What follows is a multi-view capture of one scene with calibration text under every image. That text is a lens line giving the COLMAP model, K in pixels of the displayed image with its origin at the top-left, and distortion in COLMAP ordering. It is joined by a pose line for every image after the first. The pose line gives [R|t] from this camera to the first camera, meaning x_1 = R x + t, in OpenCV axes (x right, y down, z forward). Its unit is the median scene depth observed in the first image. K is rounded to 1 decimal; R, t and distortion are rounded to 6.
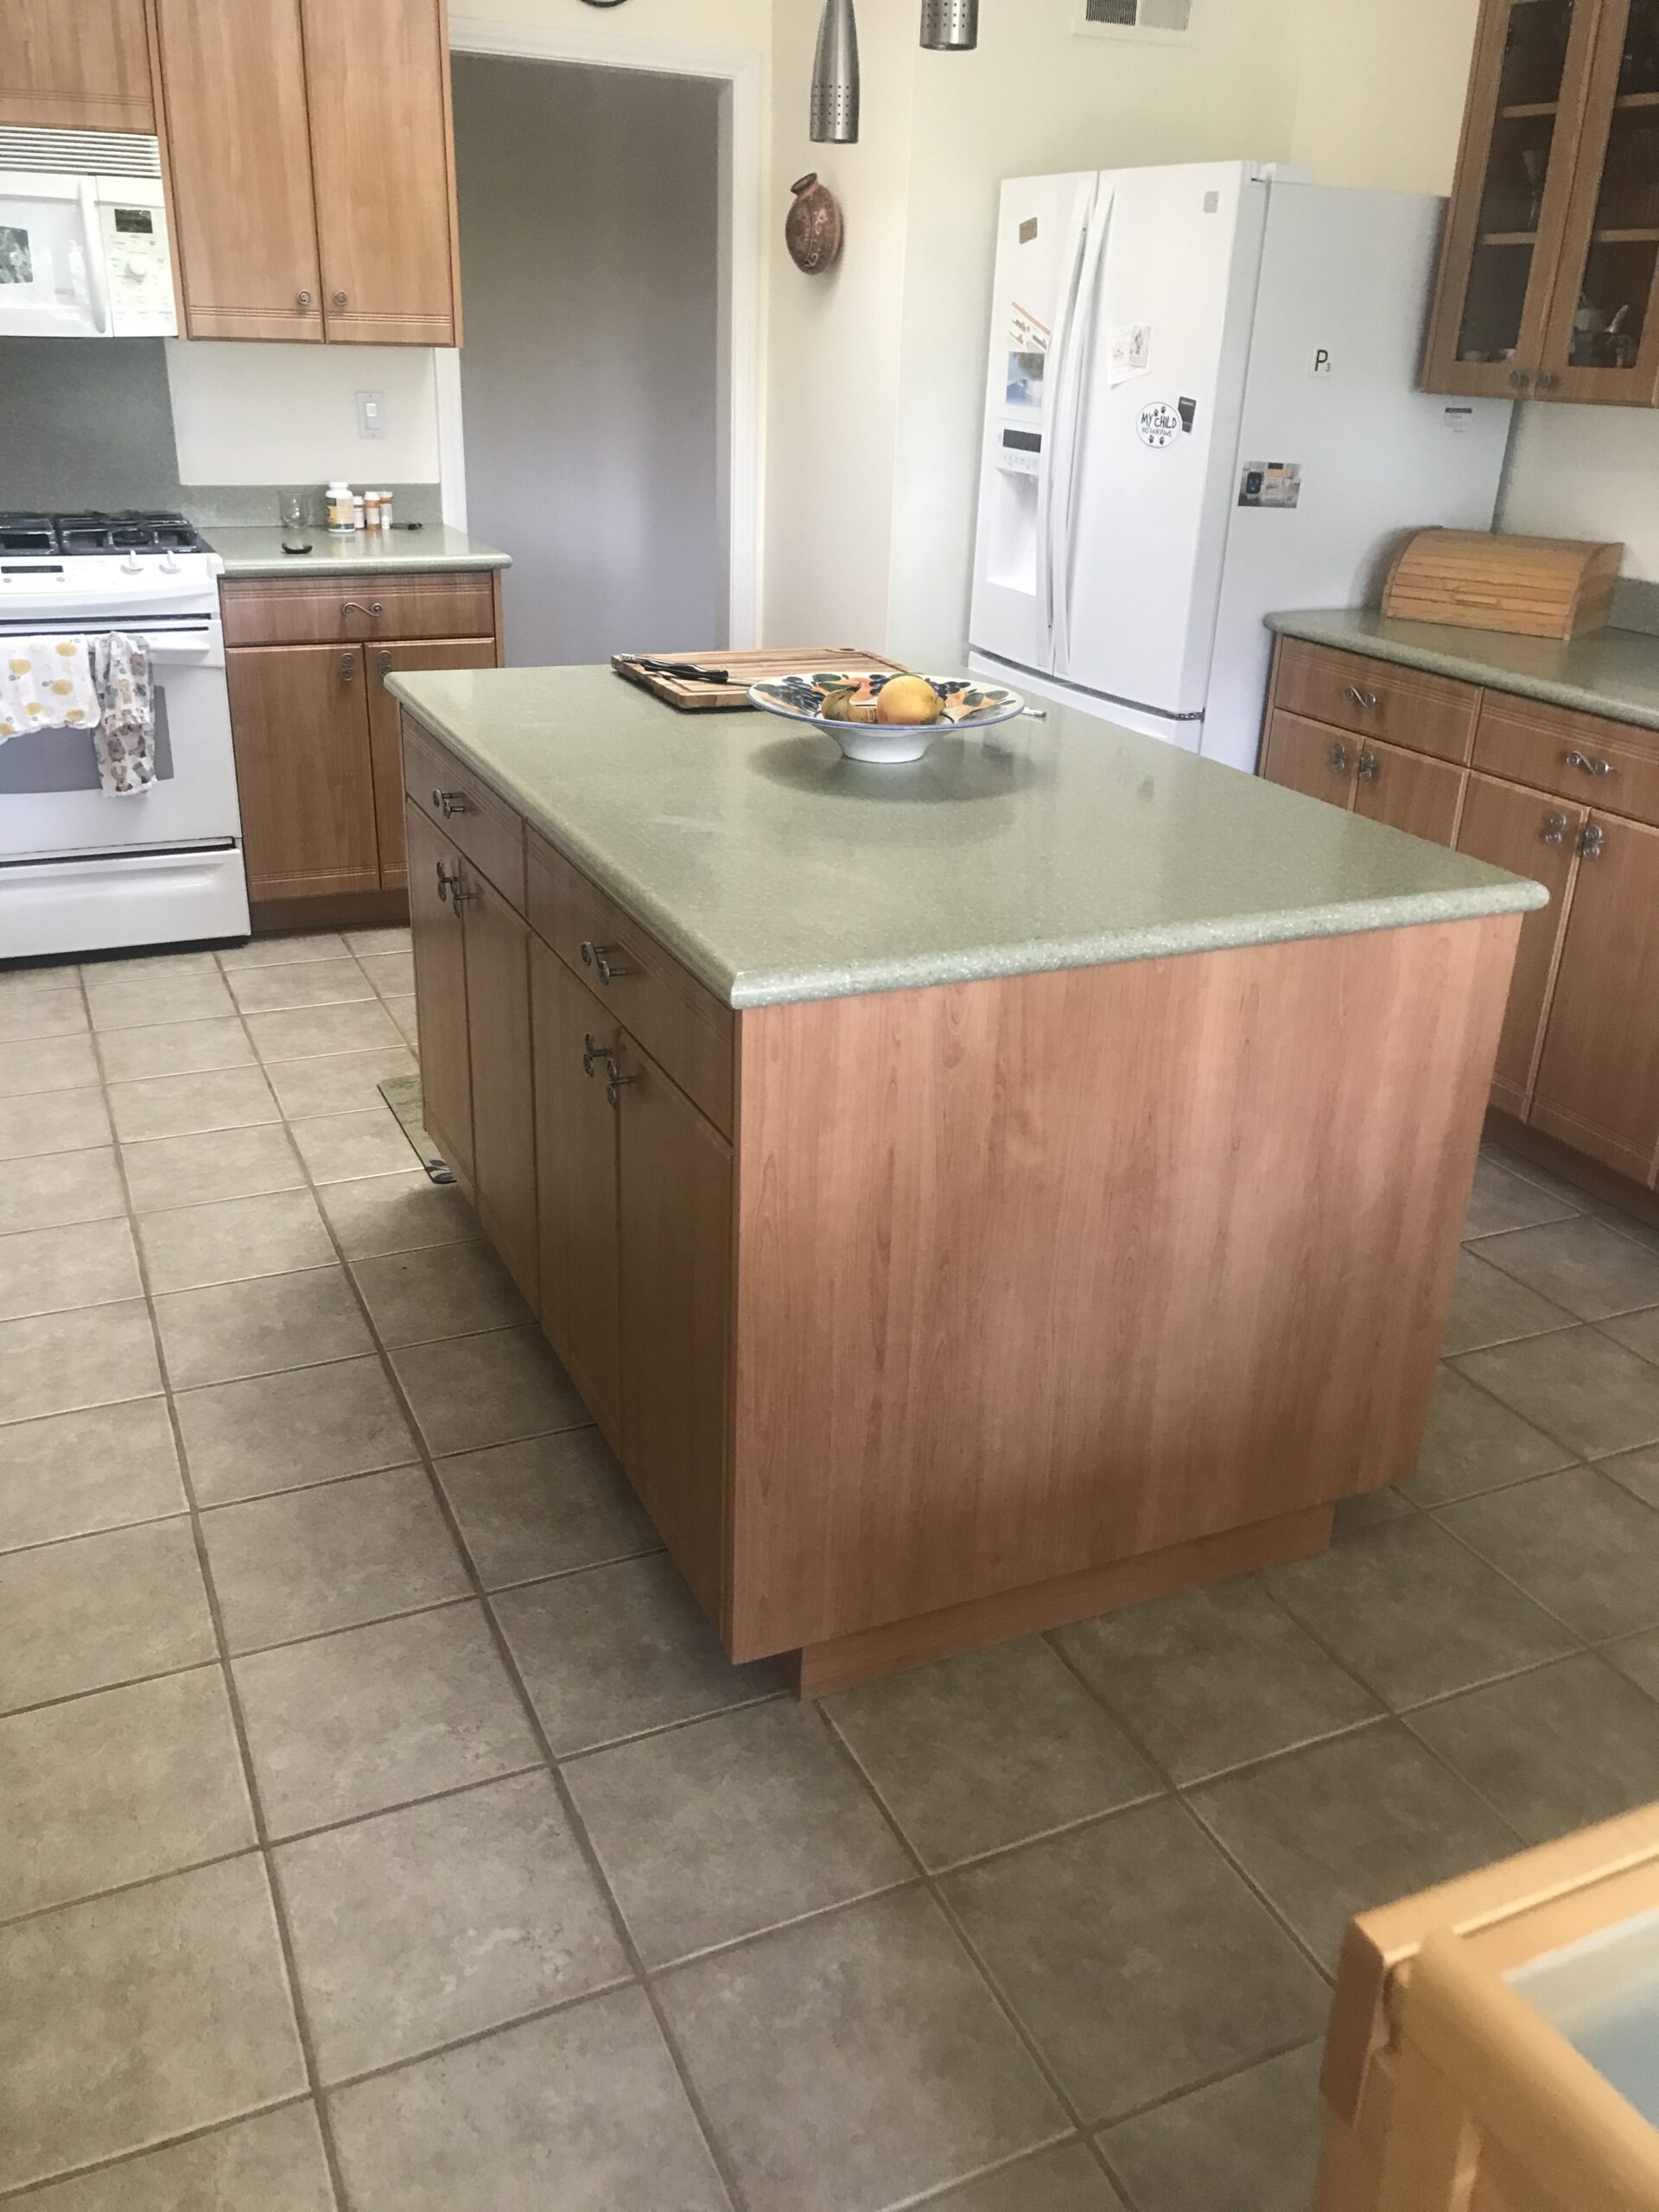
lens RADIAL K [[1827.1, 0, 829.5], [0, 1827.1, 1106.0], [0, 0, 1]] dist [0.034216, 0.006213]
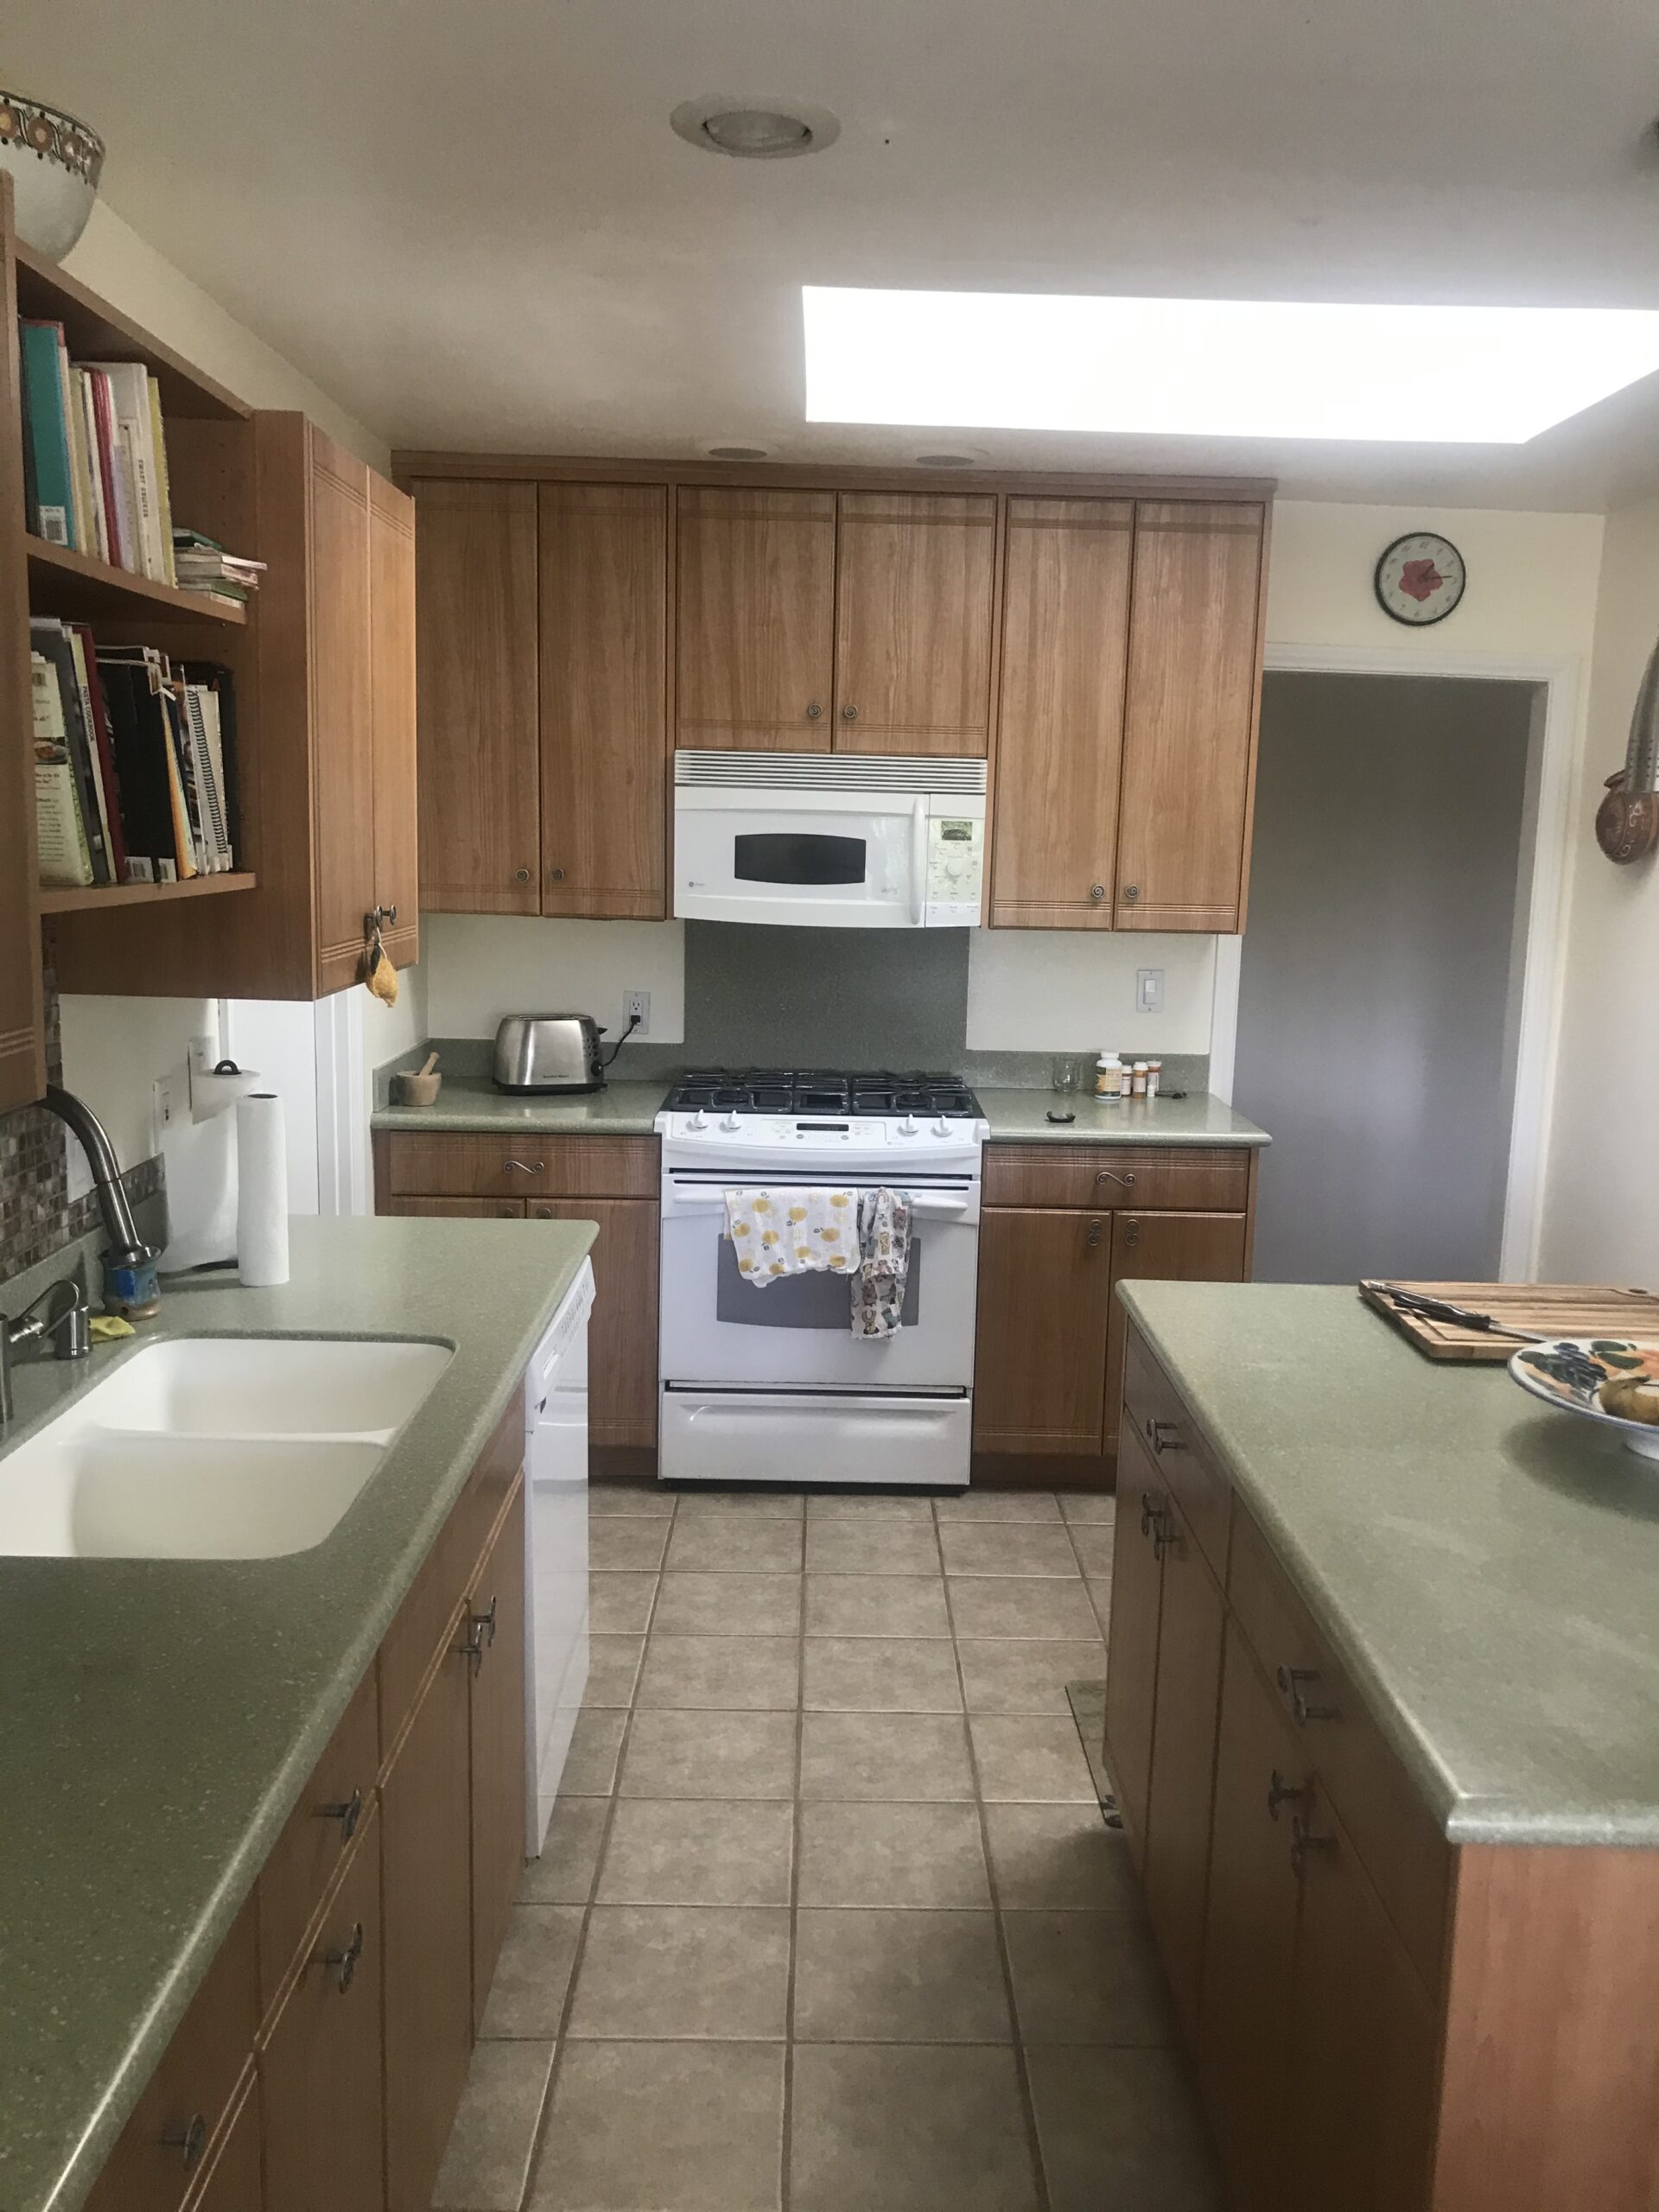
lens RADIAL K [[1813.8, 0, 866.6], [0, 1813.8, 1107.7], [0, 0, 1]] dist [0.008441, -0.002102]
pose [[0.920254, 0.053433, -0.387657, 0.001407], [-0.149007, 0.963853, -0.220871, -0.072850], [0.361842, 0.261020, 0.894952, 0.059816]]
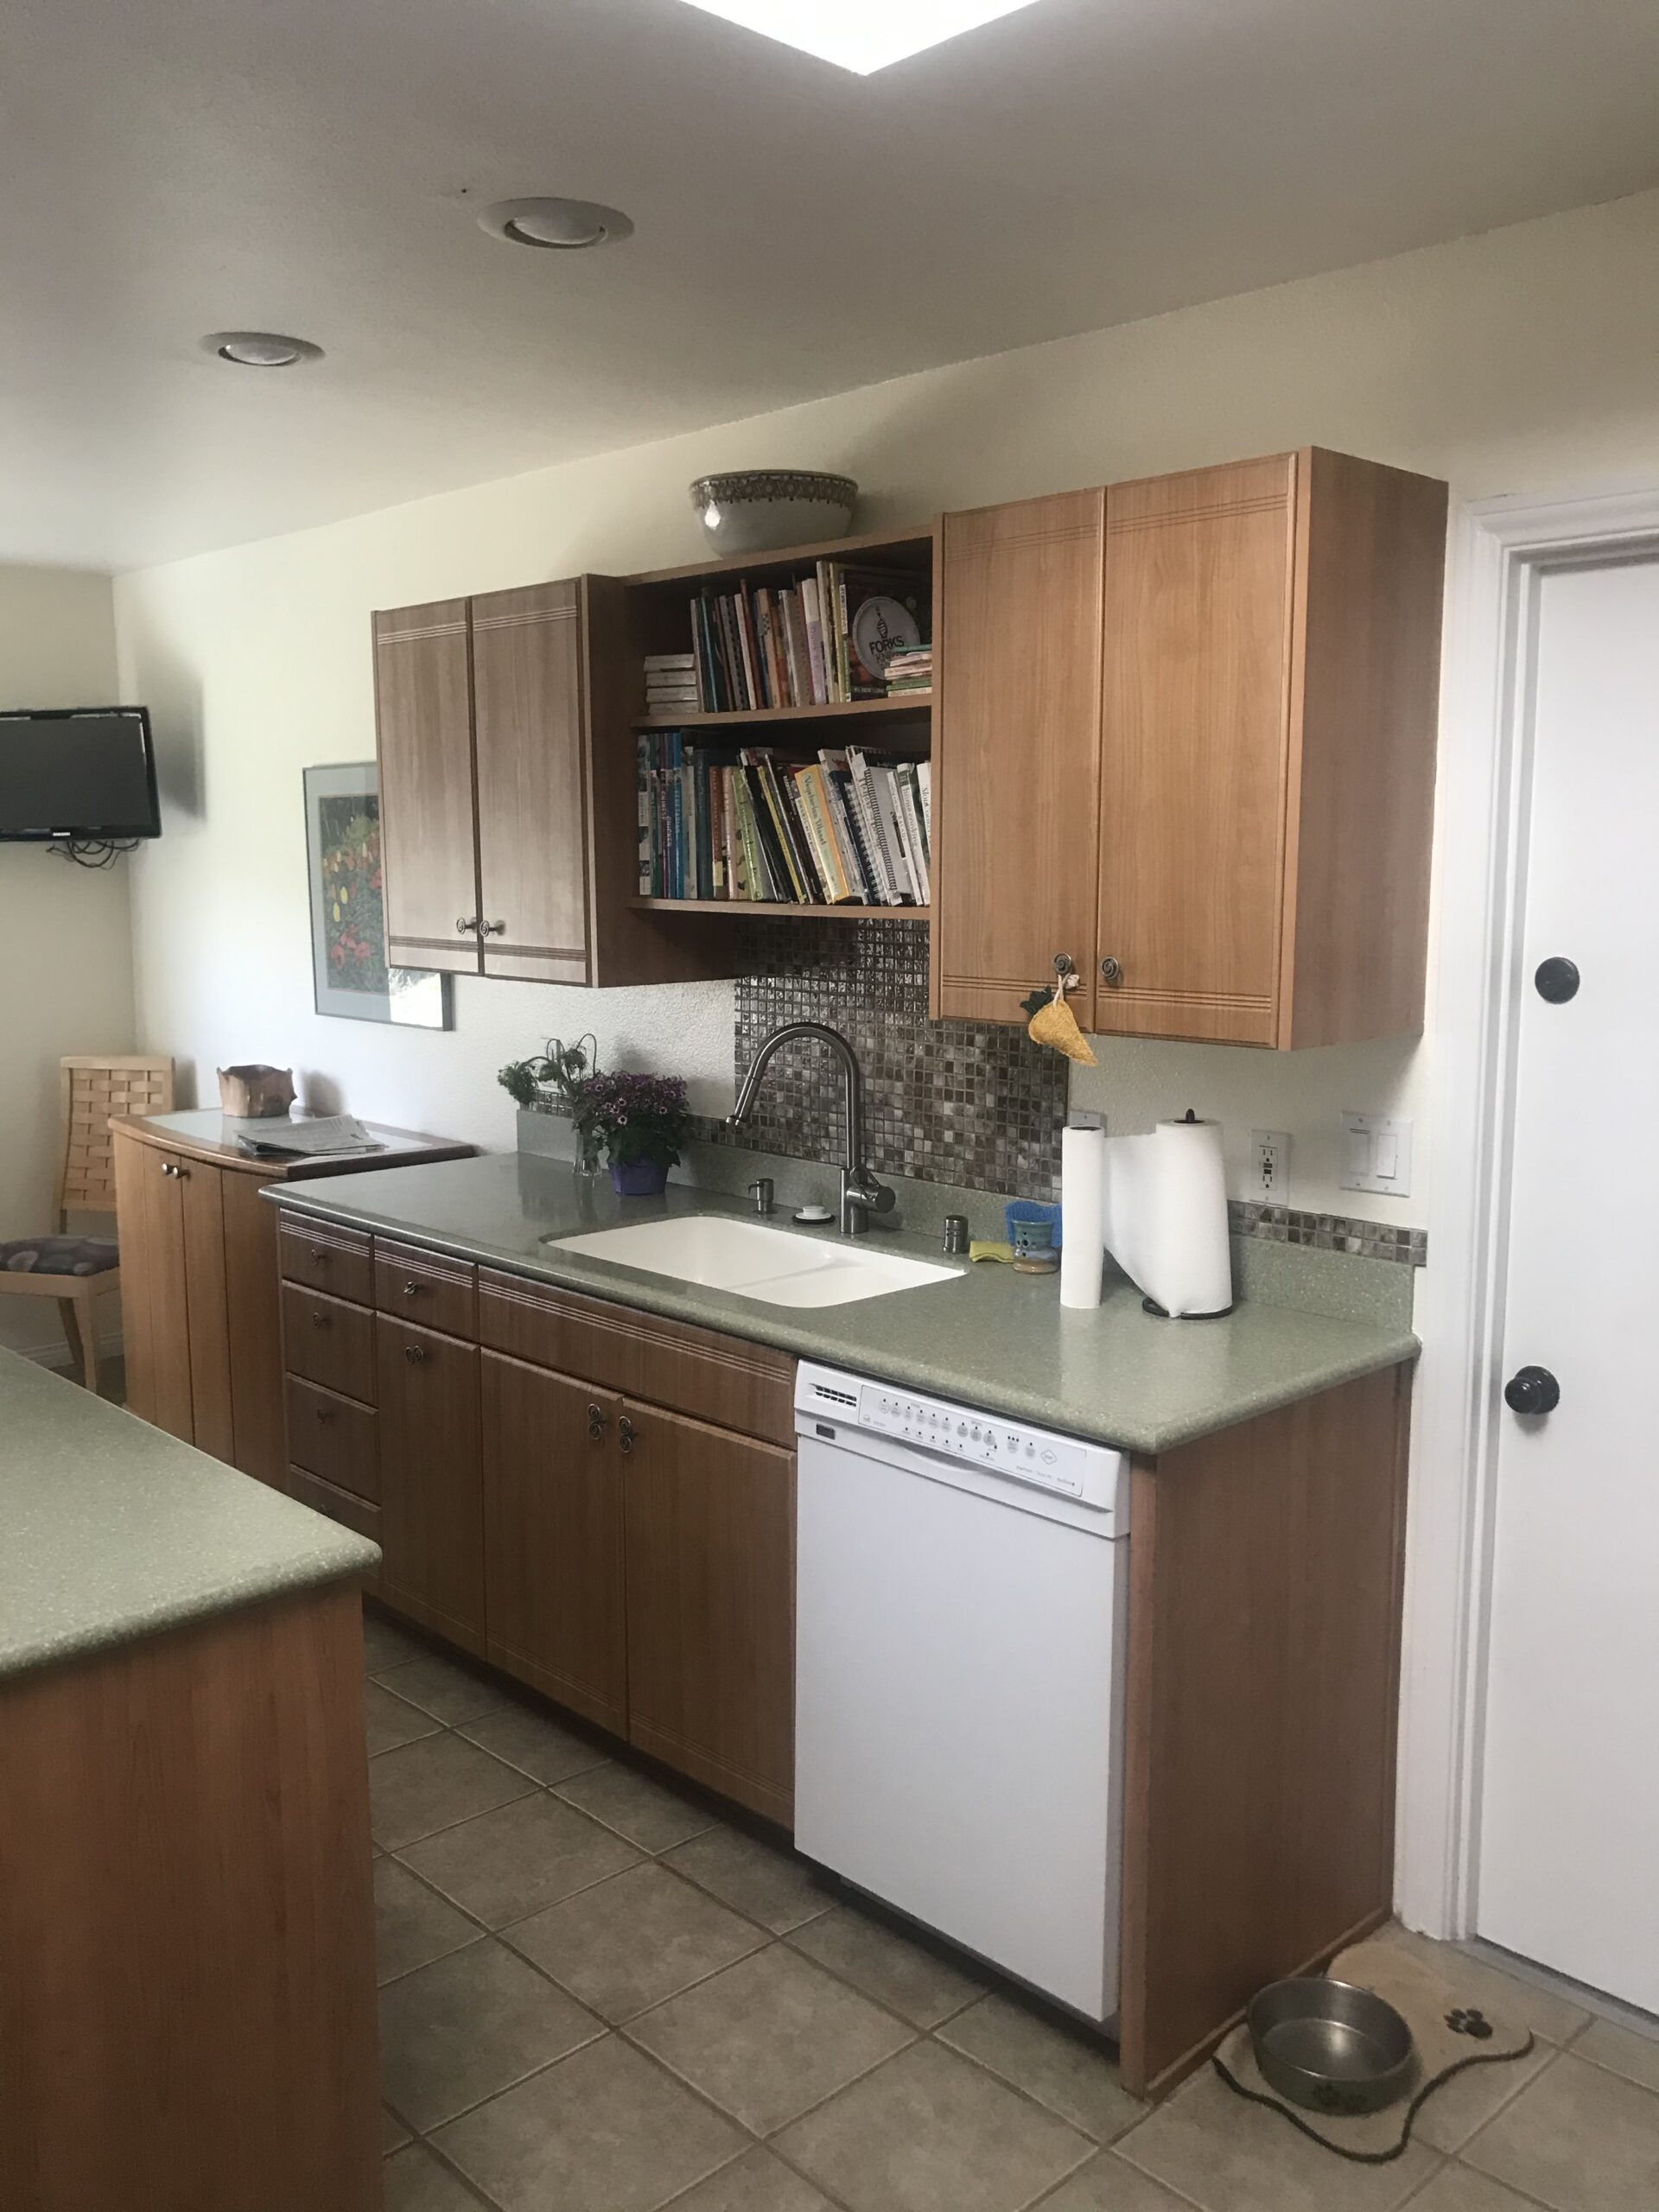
lens RADIAL K [[1827.1, 0, 829.5], [0, 1827.1, 1106.0], [0, 0, 1]] dist [0.034216, 0.006213]
pose [[-0.940293, 0.022991, -0.339587, -0.140596], [-0.156330, 0.857078, 0.490895, -0.563762], [0.302339, 0.514673, -0.802311, 1.182084]]
